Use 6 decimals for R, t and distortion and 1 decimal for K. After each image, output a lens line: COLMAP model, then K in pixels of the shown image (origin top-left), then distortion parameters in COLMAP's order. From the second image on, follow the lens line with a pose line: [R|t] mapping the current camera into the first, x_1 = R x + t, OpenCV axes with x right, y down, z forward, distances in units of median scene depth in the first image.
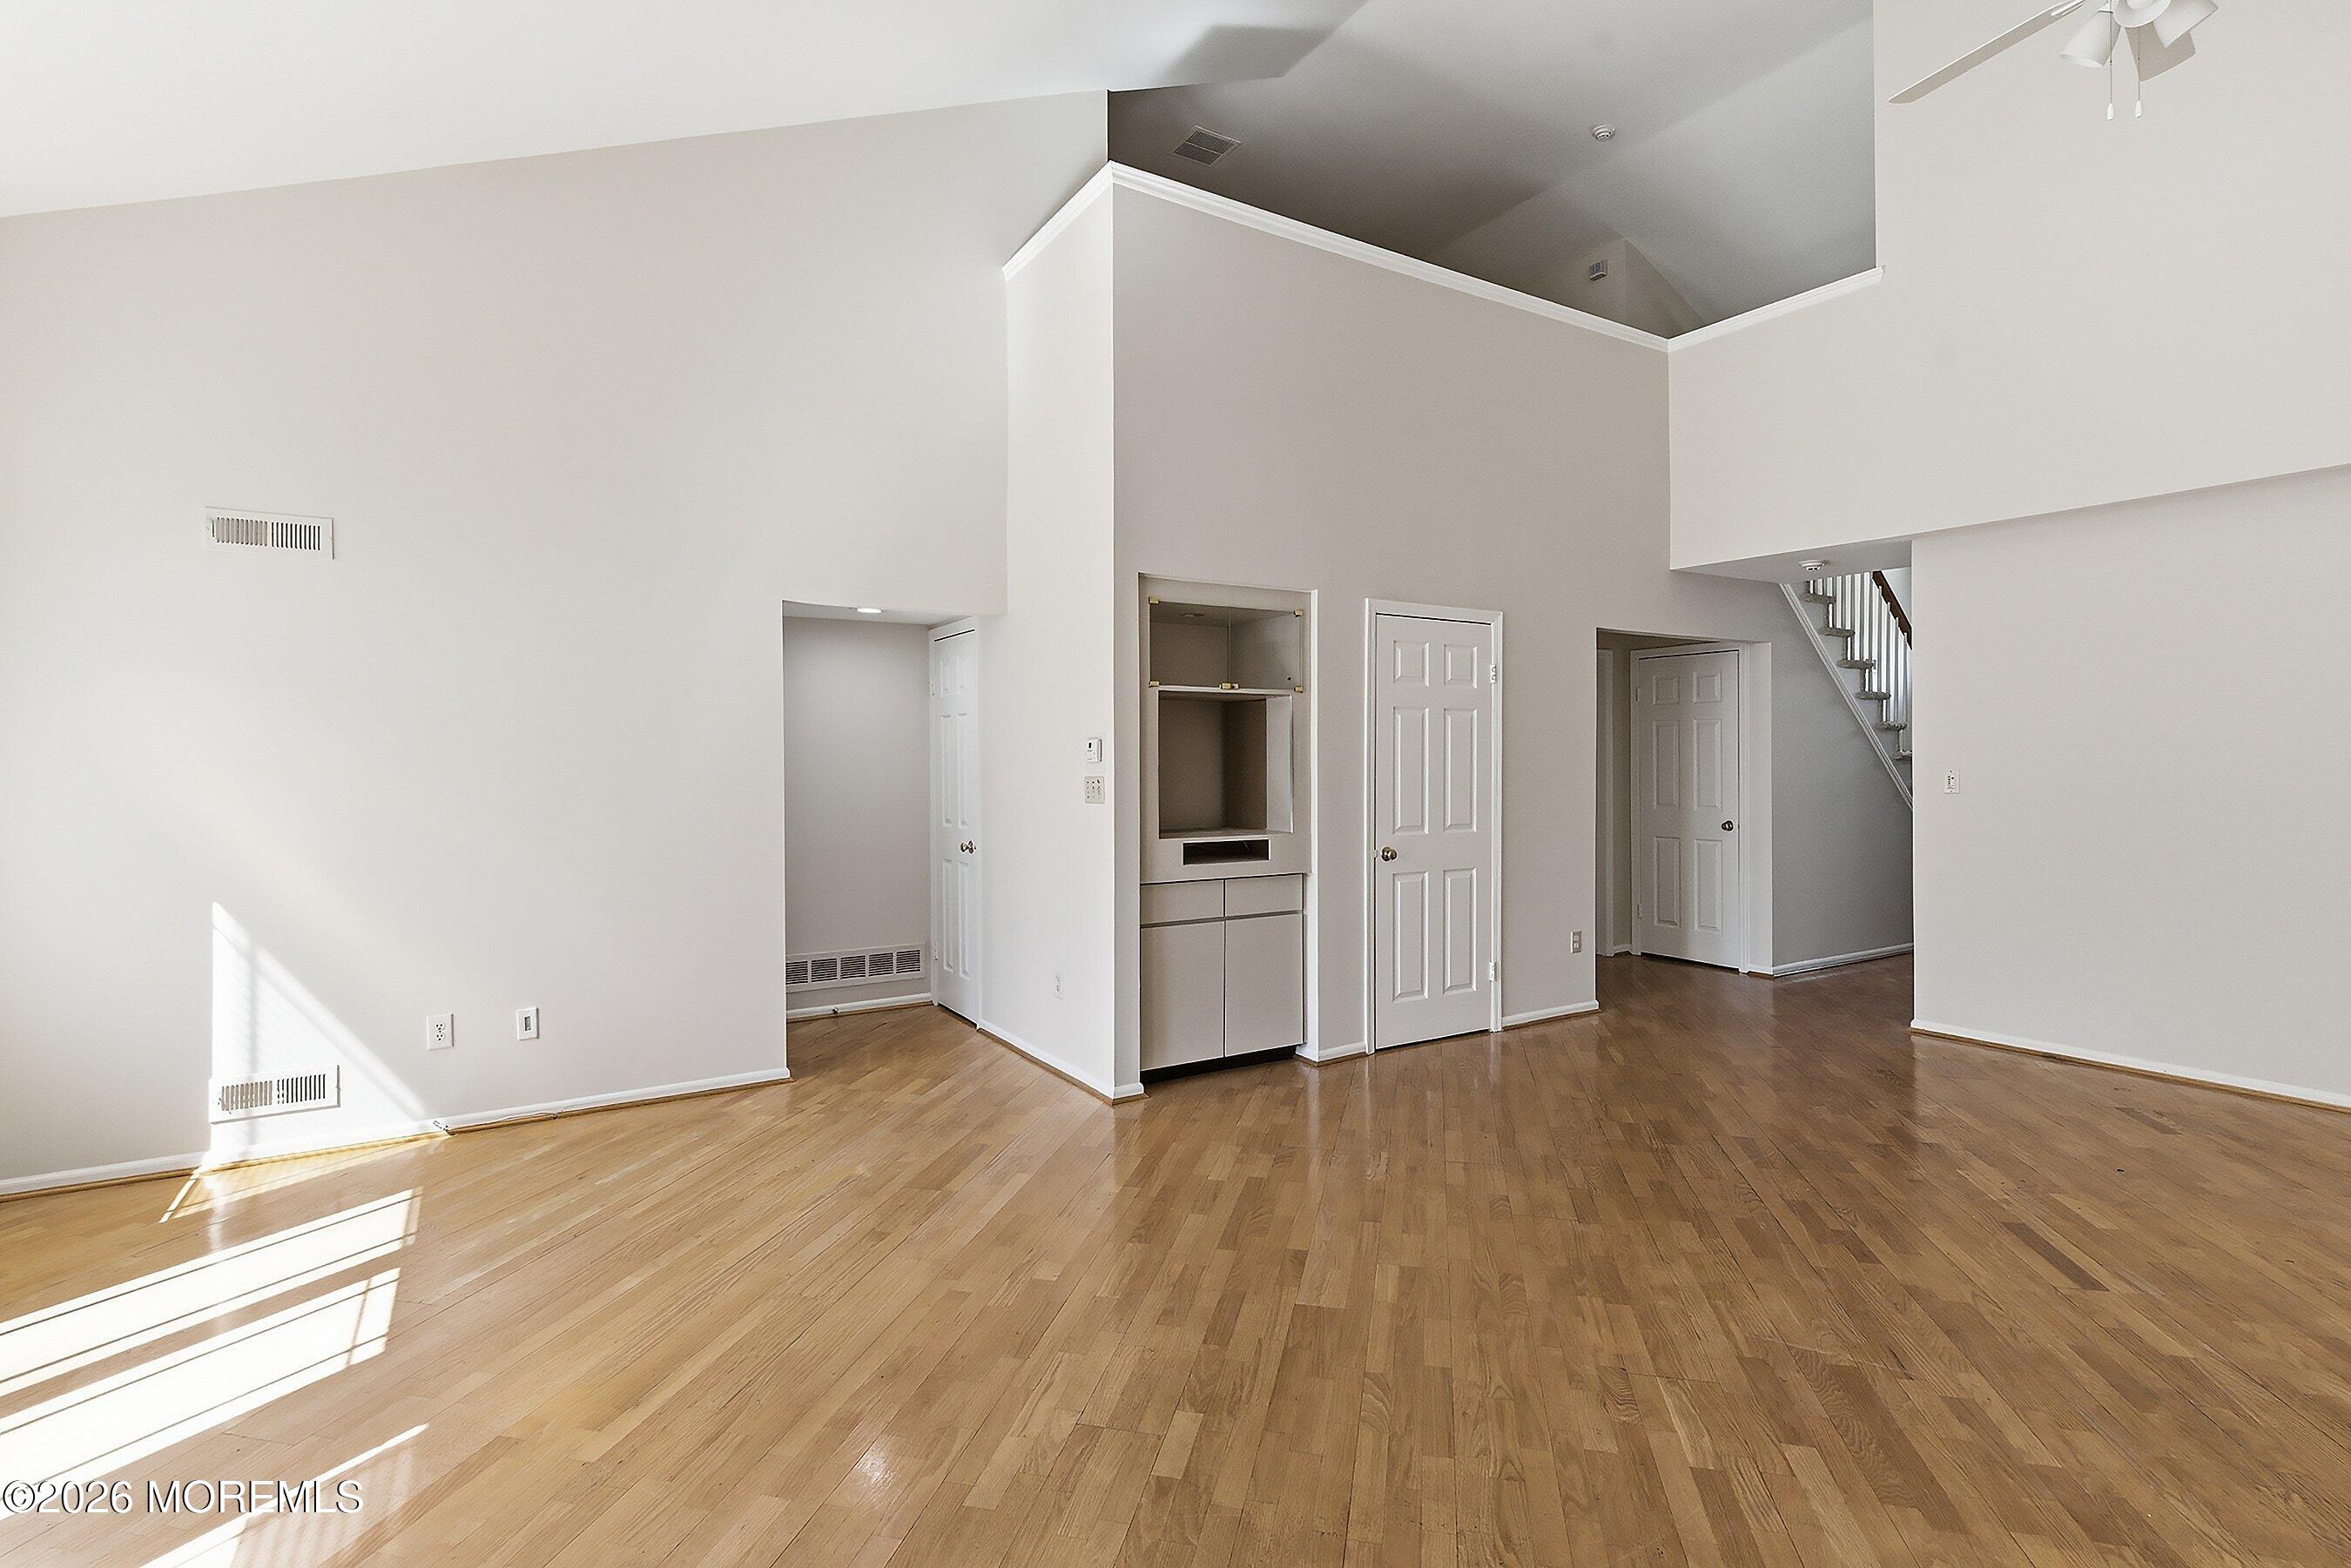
lens RADIAL K [[1104.7, 0, 1184.4], [0, 1104.7, 760.2], [0, 0, 1]] dist [0.001618, -0.000738]
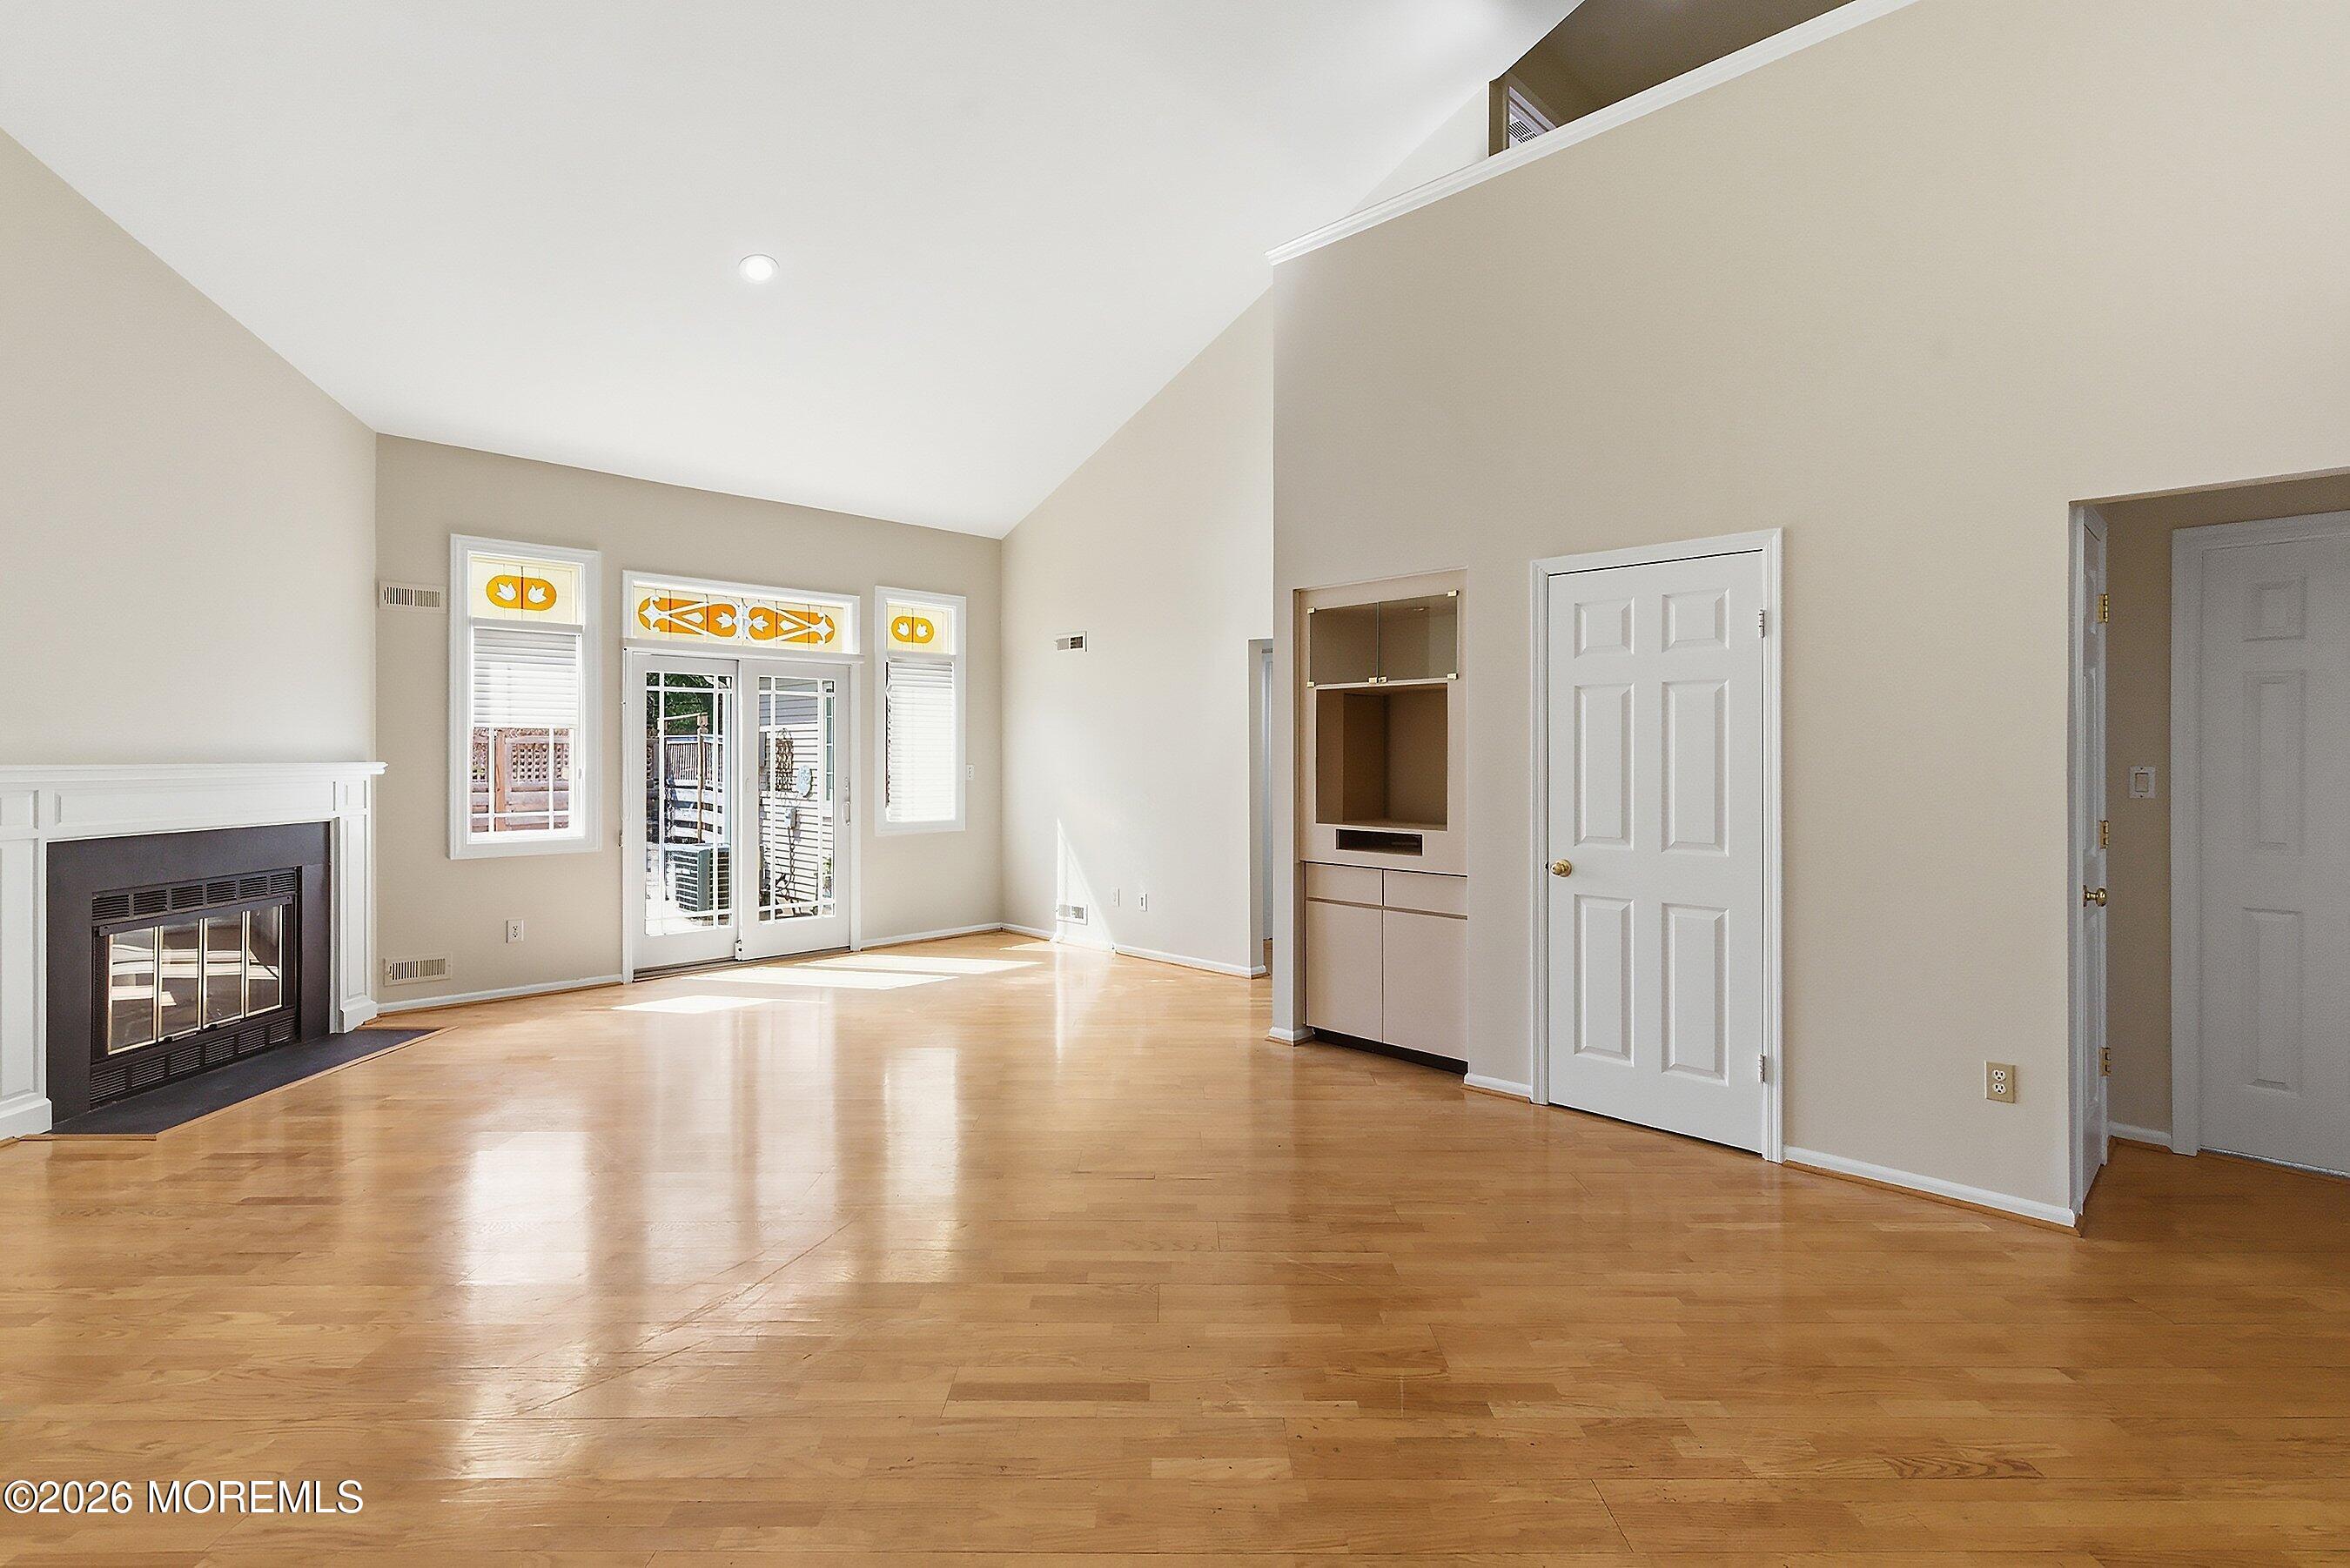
lens RADIAL K [[1104.2, 0, 1158.9], [0, 1104.2, 740.5], [0, 0, 1]] dist [0.001618, -0.000738]
pose [[0.222772, -0.005926, -0.974853, 0.987221], [-0.000167, 0.999981, -0.006117, -0.004614], [0.974871, 0.001525, 0.222767, 0.570695]]
